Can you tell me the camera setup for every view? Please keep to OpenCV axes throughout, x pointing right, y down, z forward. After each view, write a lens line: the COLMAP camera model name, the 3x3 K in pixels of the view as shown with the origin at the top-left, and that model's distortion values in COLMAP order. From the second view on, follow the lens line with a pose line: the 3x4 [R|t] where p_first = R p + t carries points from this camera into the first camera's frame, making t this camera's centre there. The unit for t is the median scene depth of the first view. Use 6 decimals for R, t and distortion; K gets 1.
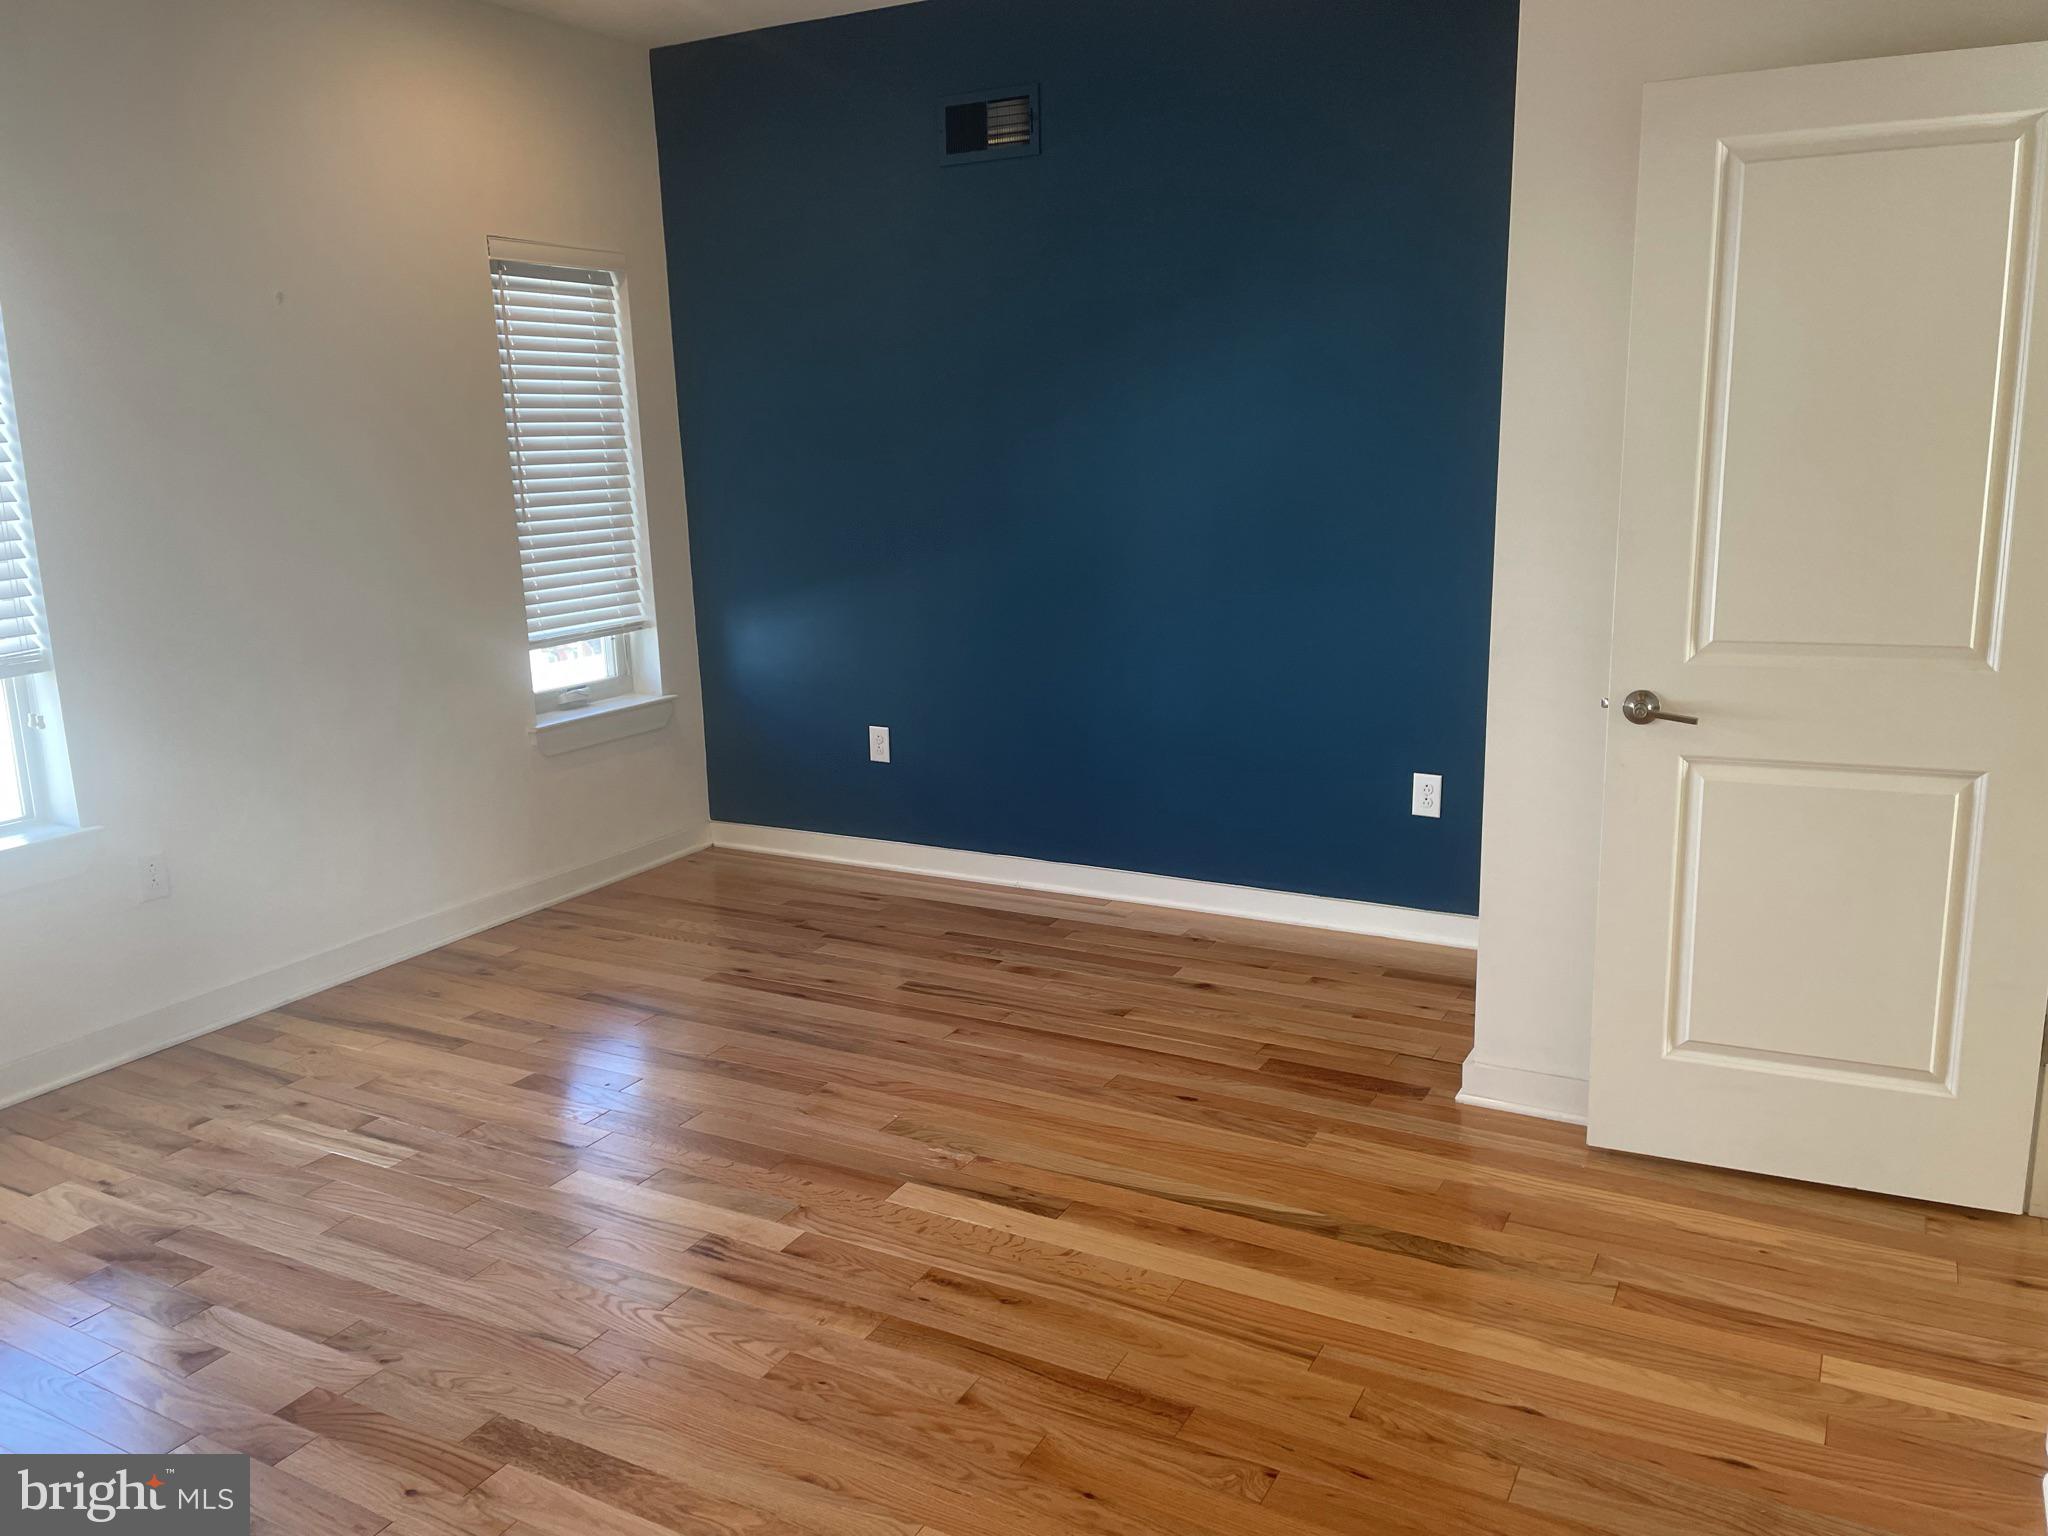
lens RADIAL K [[1540.8, 0, 1025.1], [0, 1540.8, 775.1], [0, 0, 1]] dist [0.082530, -0.091886]
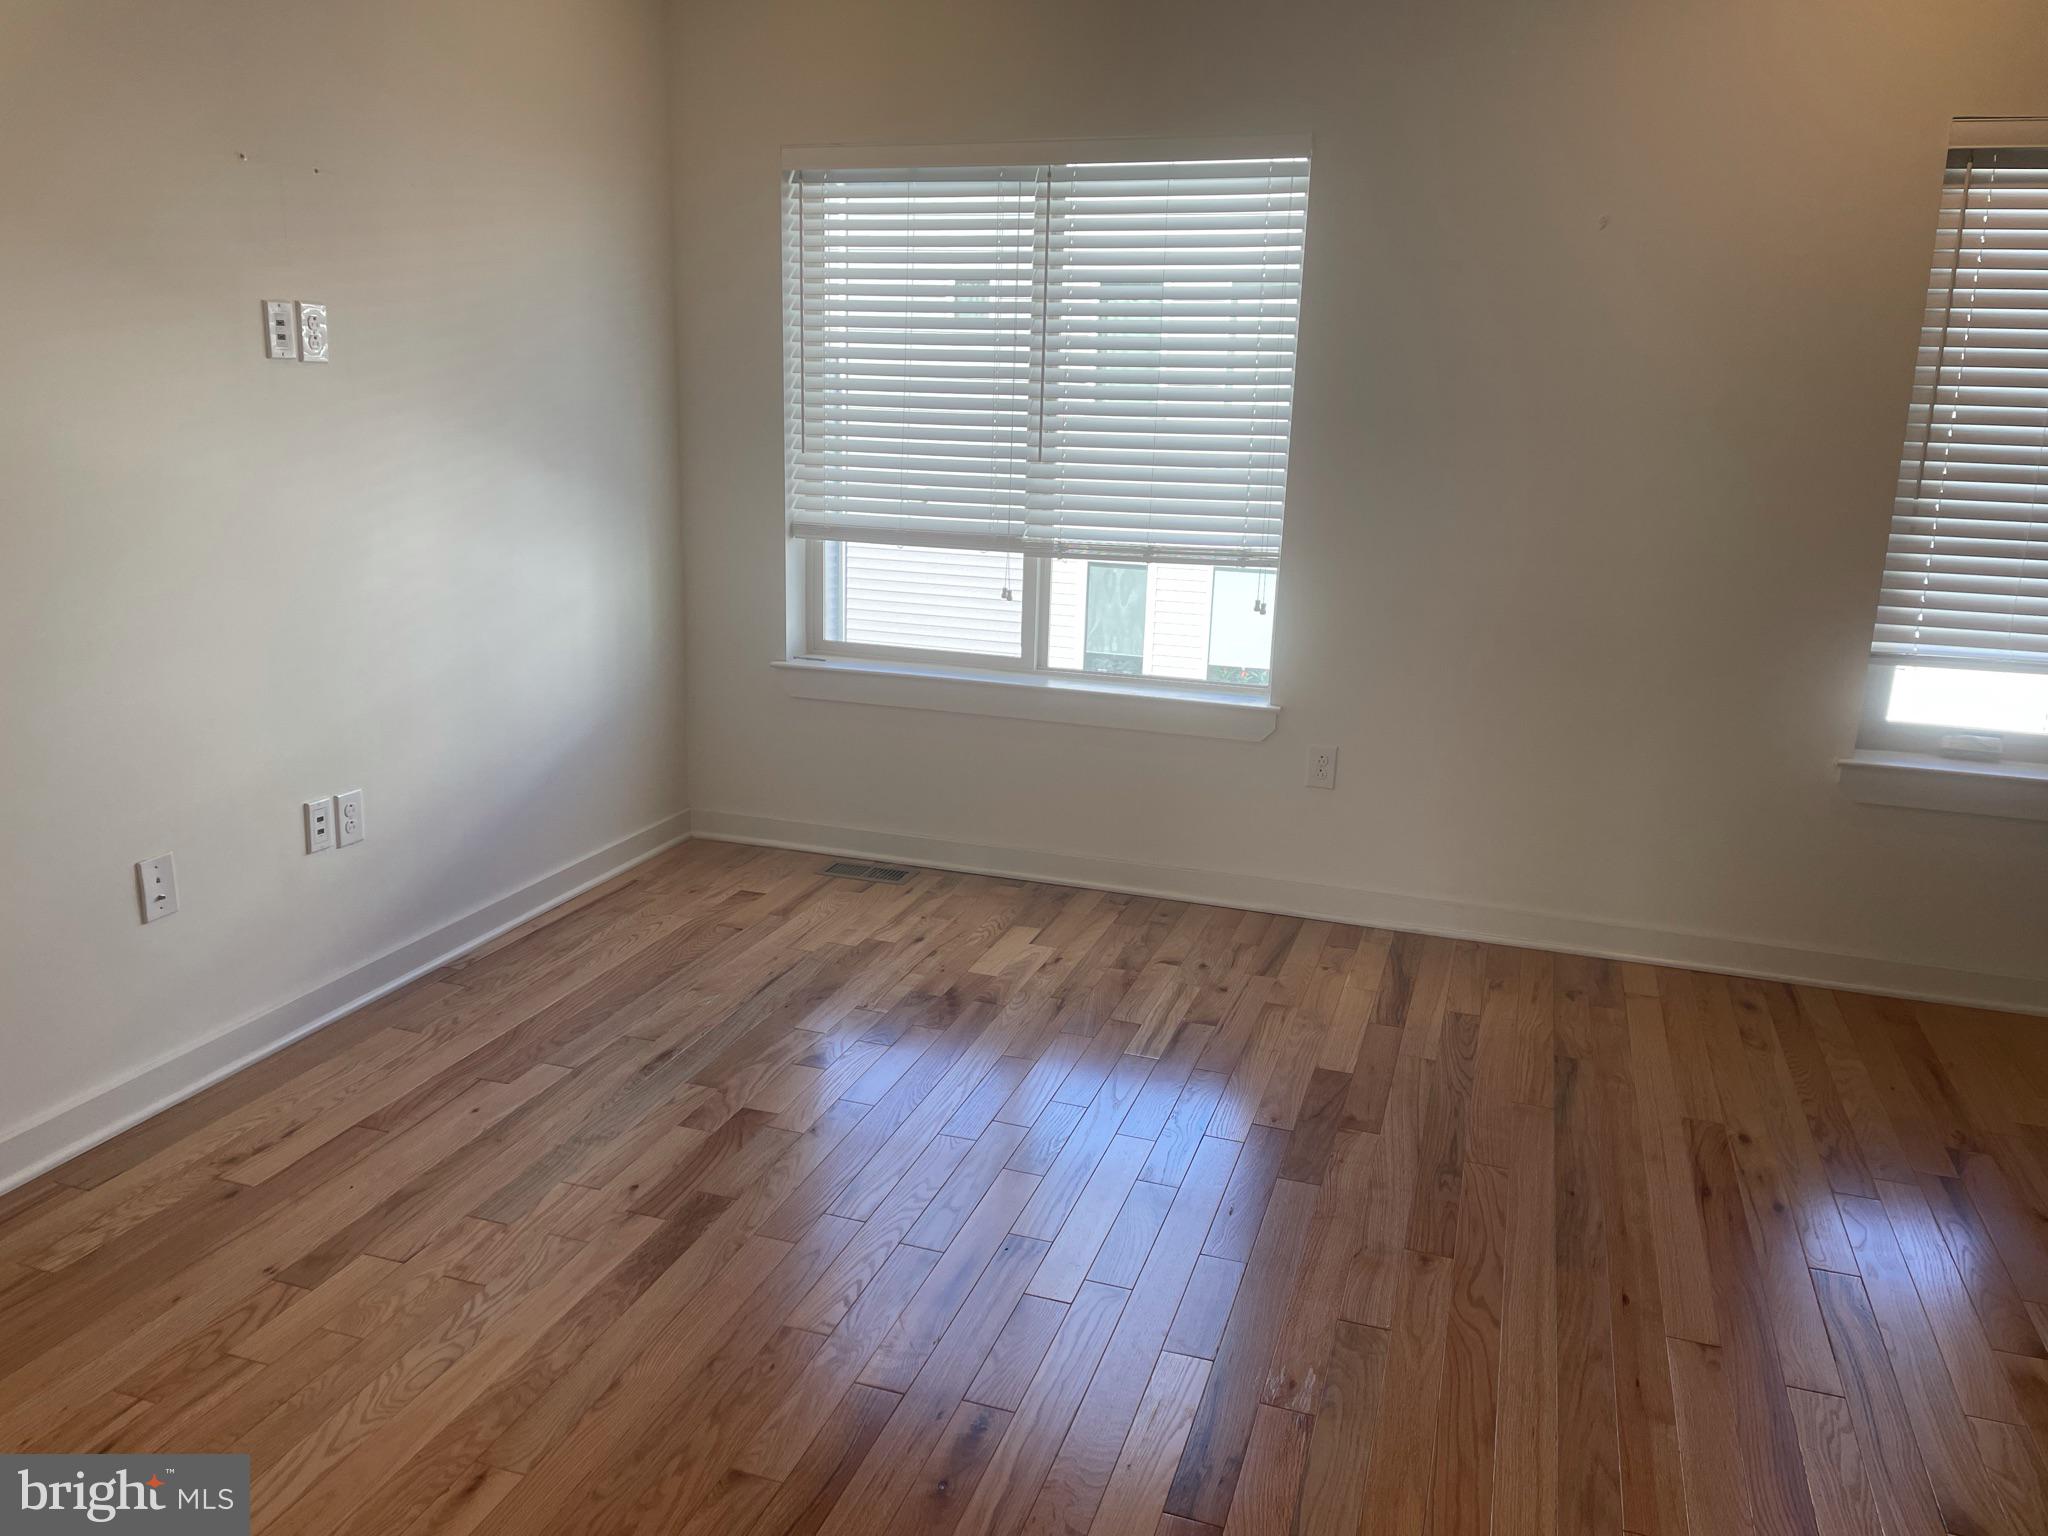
lens RADIAL K [[1540.8, 0, 1022.8], [0, 1540.8, 756.3], [0, 0, 1]] dist [0.082530, -0.091886]
pose [[0.182617, 0.265015, -0.946793, 0.453950], [-0.248707, 0.944119, 0.216296, -0.130533], [0.951208, 0.195975, 0.238324, 0.556789]]
